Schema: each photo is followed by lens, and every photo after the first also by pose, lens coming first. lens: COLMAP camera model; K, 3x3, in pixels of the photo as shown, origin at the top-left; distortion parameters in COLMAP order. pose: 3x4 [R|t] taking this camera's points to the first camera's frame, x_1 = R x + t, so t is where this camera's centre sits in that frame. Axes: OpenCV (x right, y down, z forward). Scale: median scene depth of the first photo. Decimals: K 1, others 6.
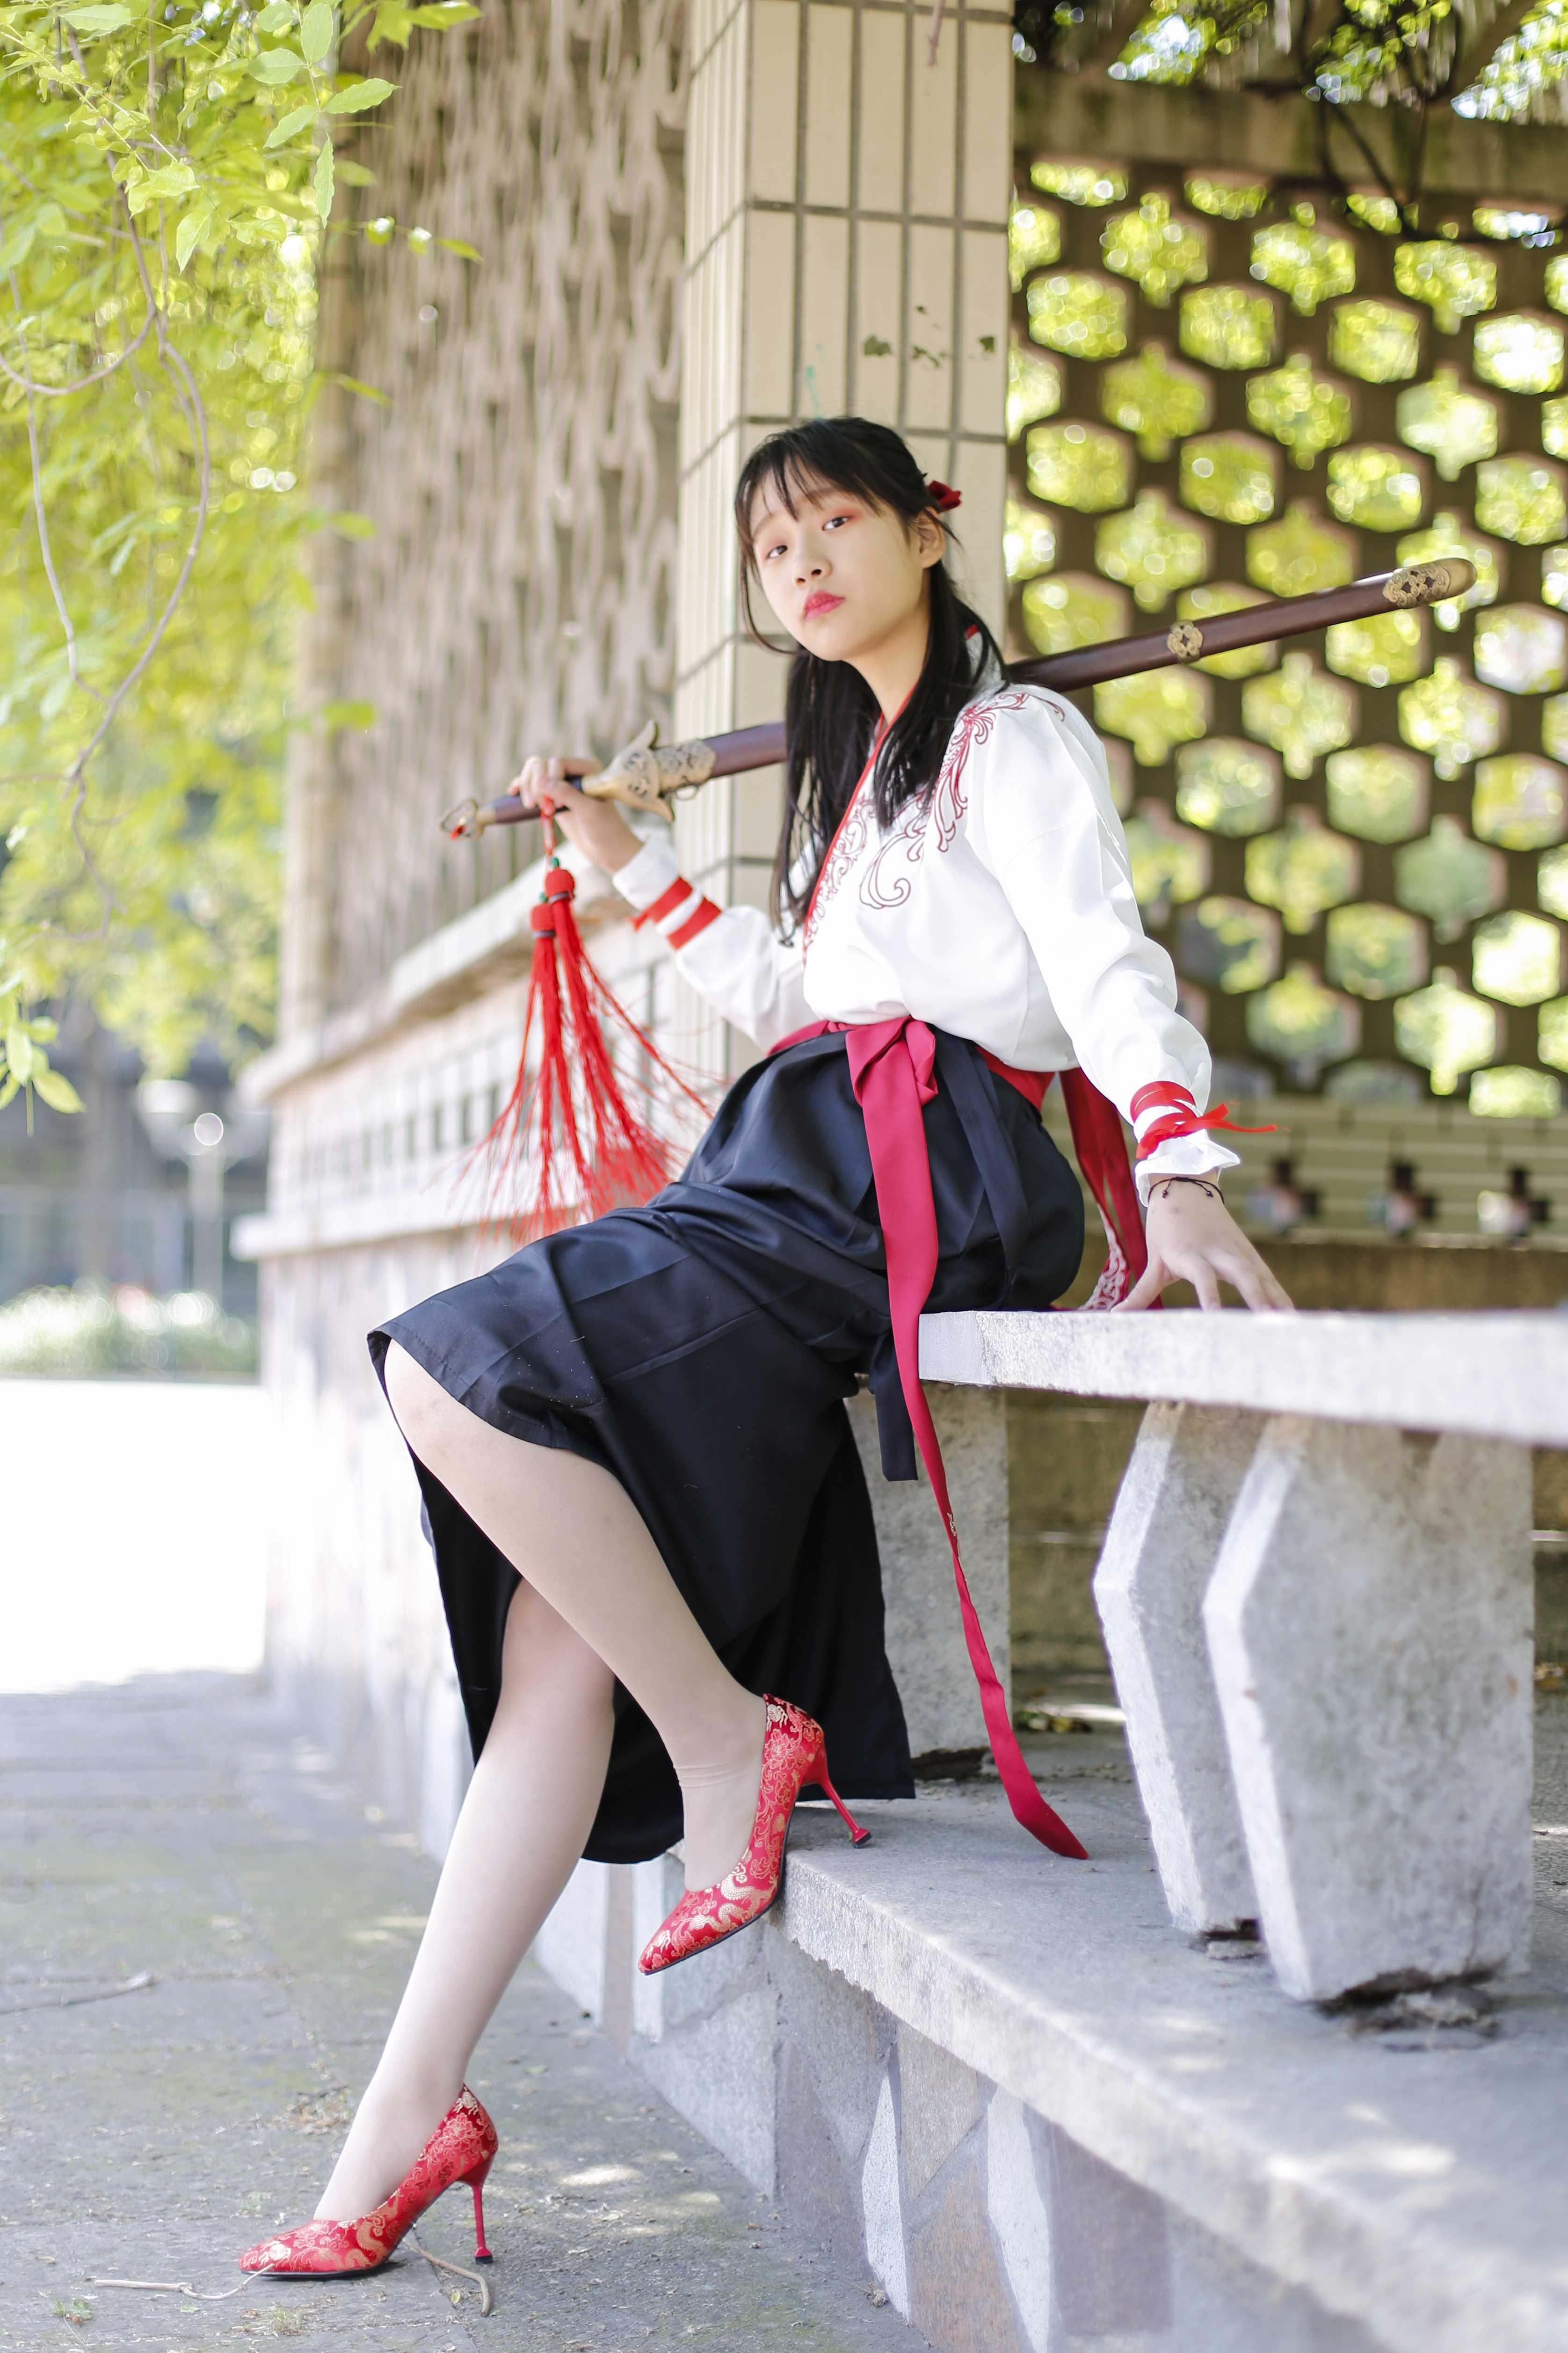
lens RADIAL K [[3437.3, 0, 784.5], [0, 3437.3, 1258.3], [0, 0, 1]] dist [-0.147029, 0.104605]
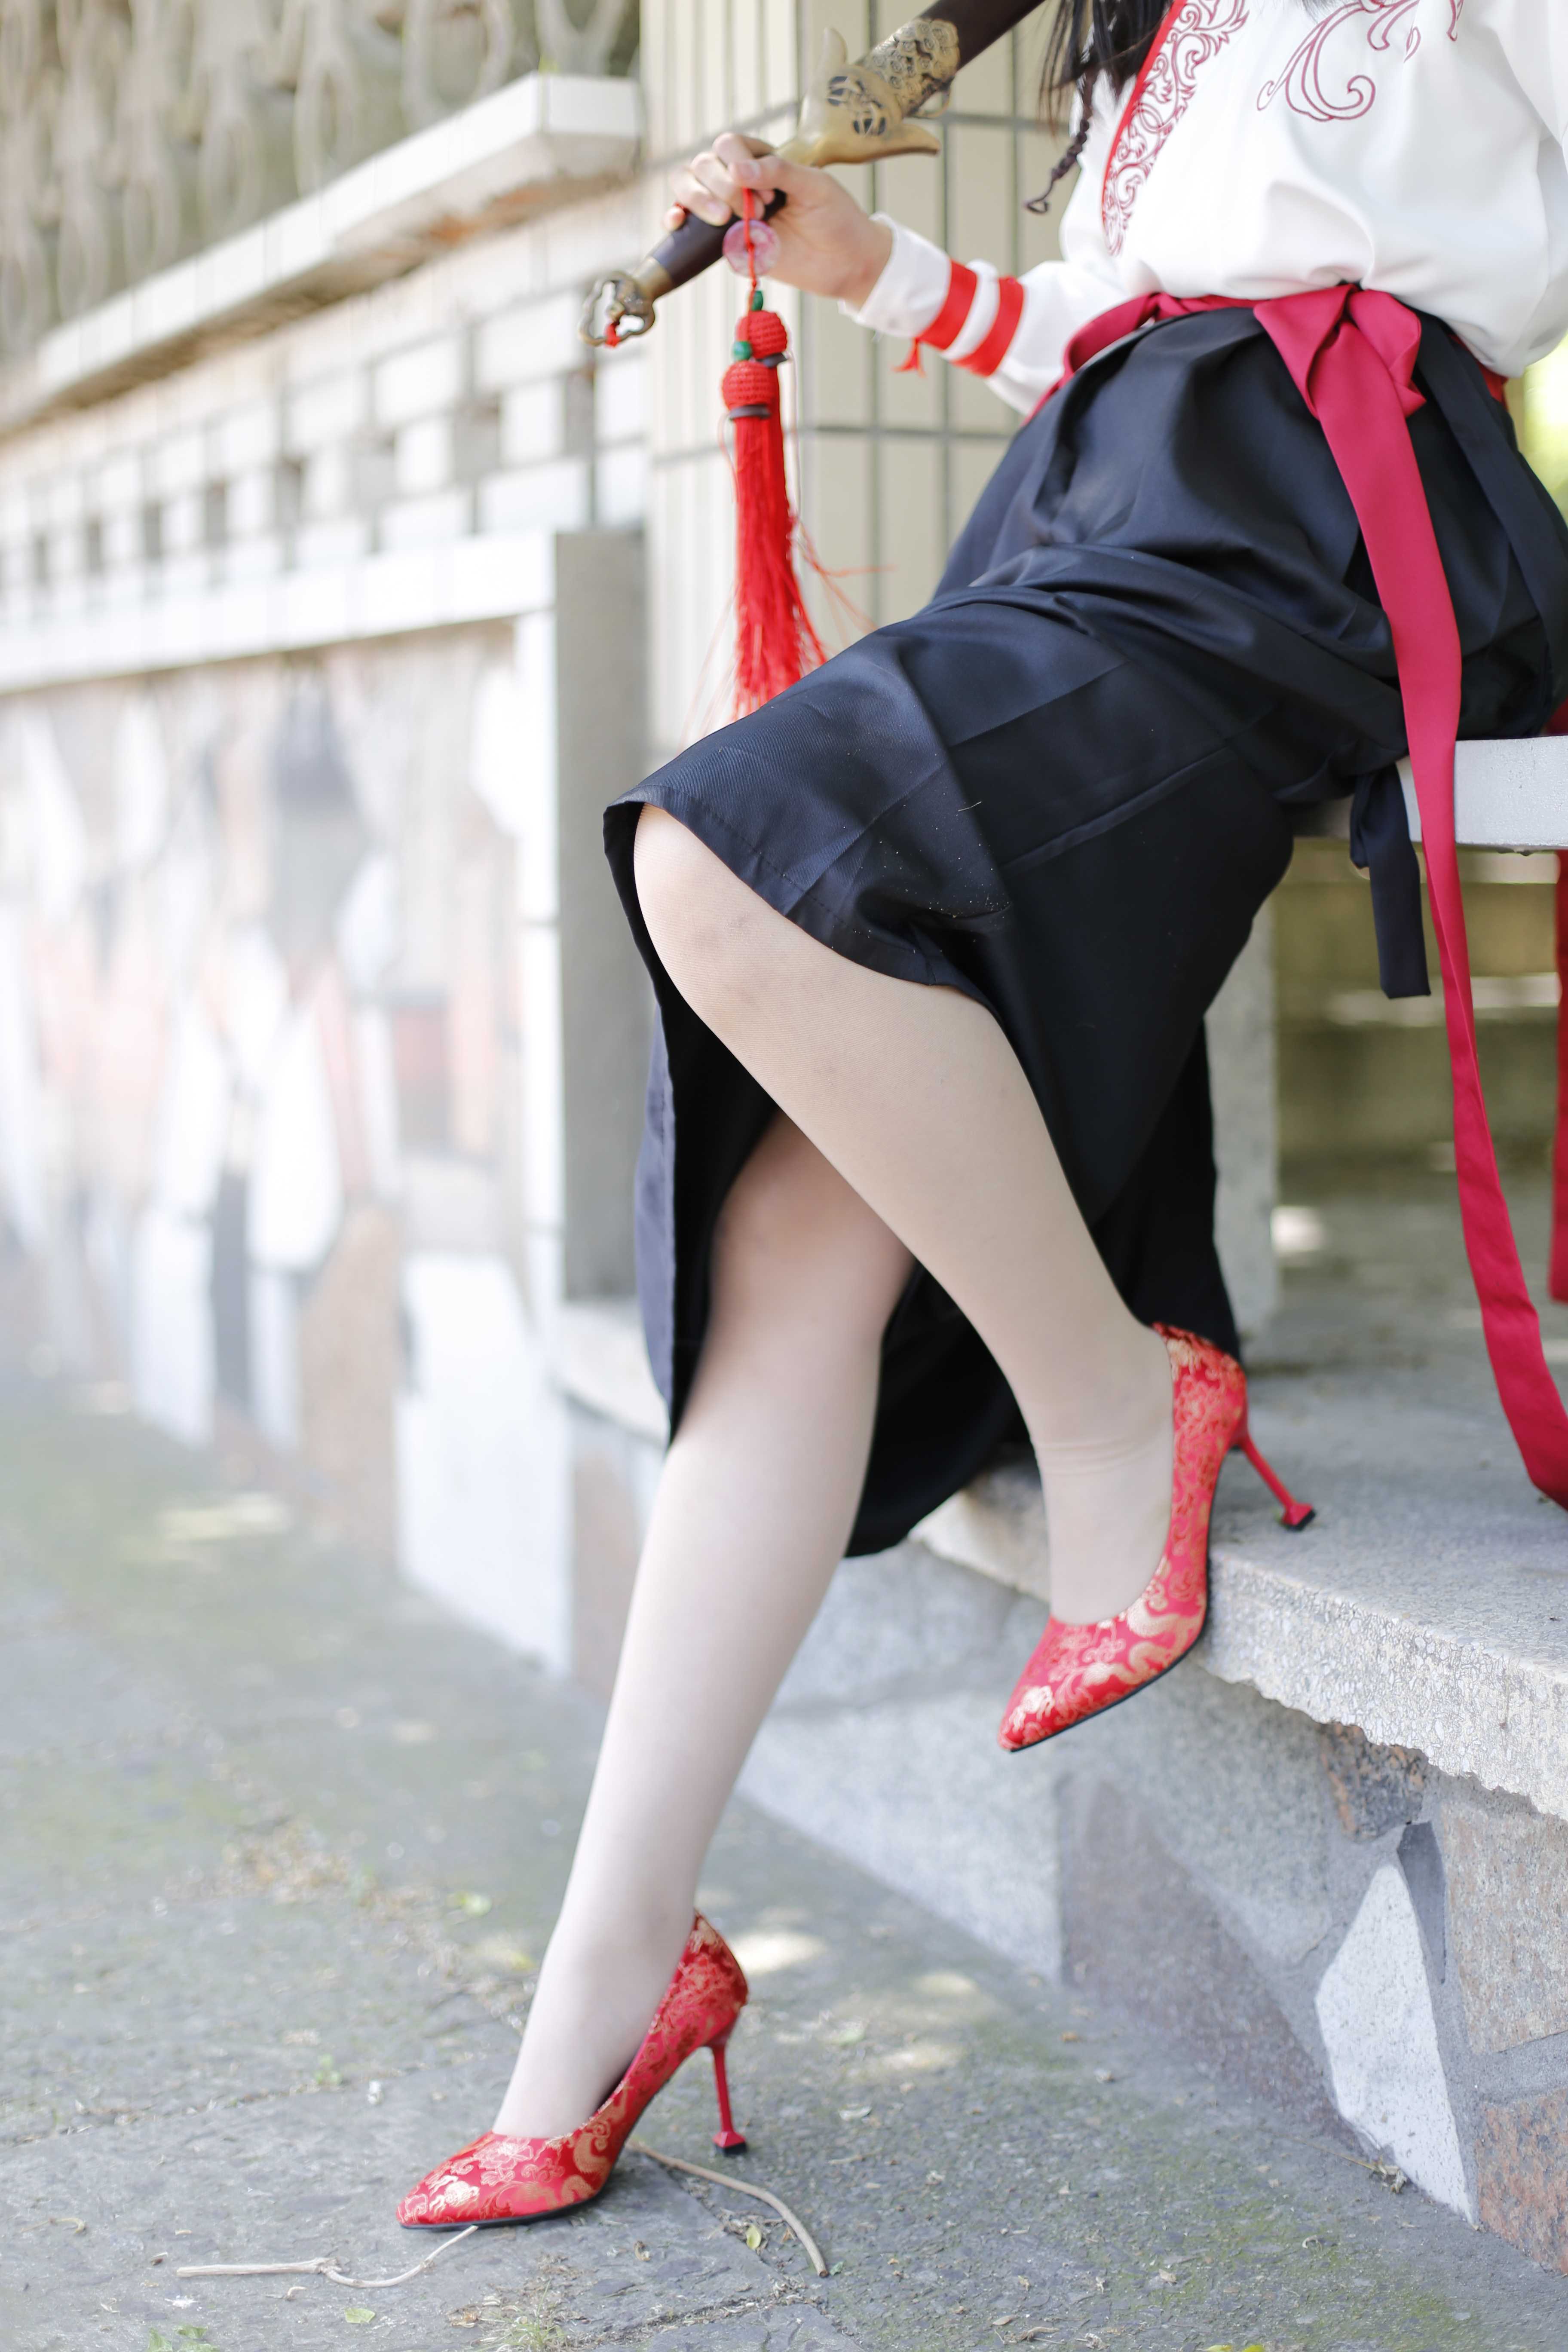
lens RADIAL K [[3079.9, 0, 784.8], [0, 3079.9, 1222.4], [0, 0, 1]] dist [-0.107718, 0.044603]
pose [[0.975570, -0.075791, 0.206202, -0.202201], [0.038860, 0.983339, 0.177582, -0.002014], [-0.216225, -0.165230, 0.962261, 0.448131]]
